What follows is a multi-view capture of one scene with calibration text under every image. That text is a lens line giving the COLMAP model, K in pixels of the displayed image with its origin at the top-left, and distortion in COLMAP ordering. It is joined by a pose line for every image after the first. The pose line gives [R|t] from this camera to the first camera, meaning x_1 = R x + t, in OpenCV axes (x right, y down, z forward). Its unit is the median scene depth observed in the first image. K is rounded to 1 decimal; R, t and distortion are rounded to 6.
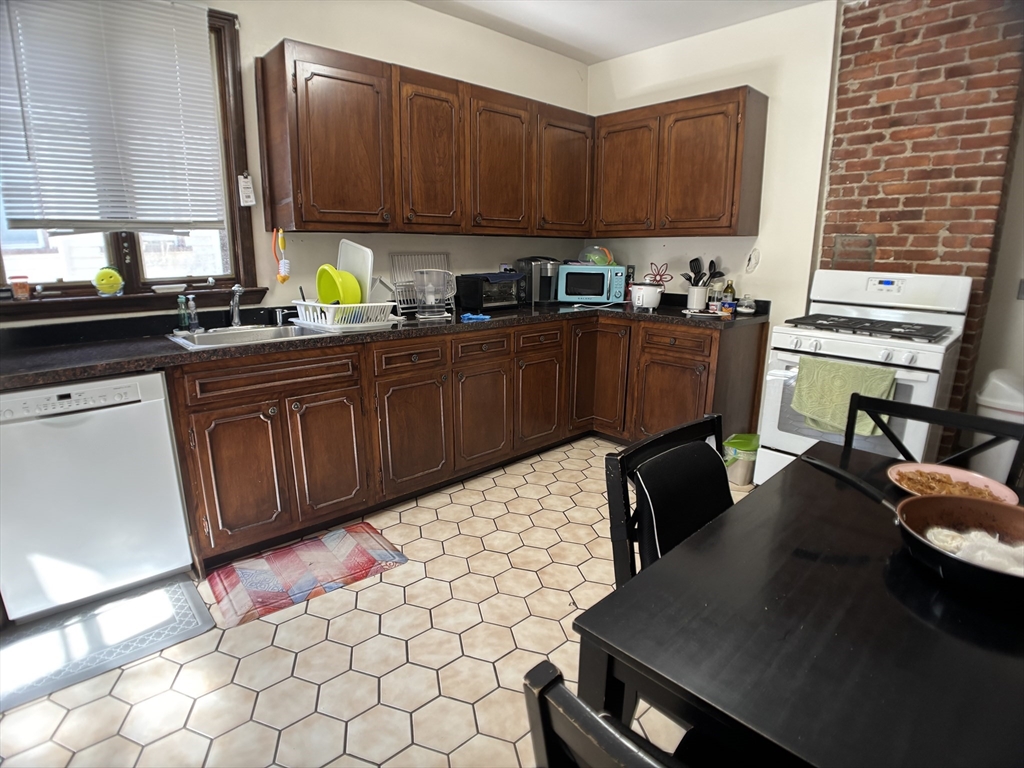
lens RADIAL K [[547.1, 0, 512.0], [0, 547.1, 384.0], [0, 0, 1]] dist [-0.053077, 0.000156]
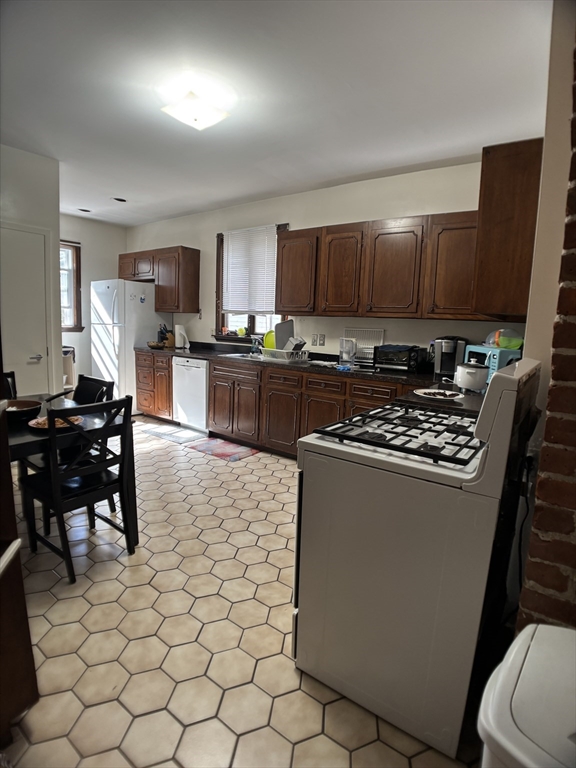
lens RADIAL K [[401.7, 0, 288.0], [0, 401.7, 384.0], [0, 0, 1]] dist [0.000570, 0.000004]
pose [[0.183522, 0.154464, -0.970804, 1.182521], [-0.270530, 0.957379, 0.101186, -0.176447], [0.945057, 0.244061, 0.217487, 0.699162]]
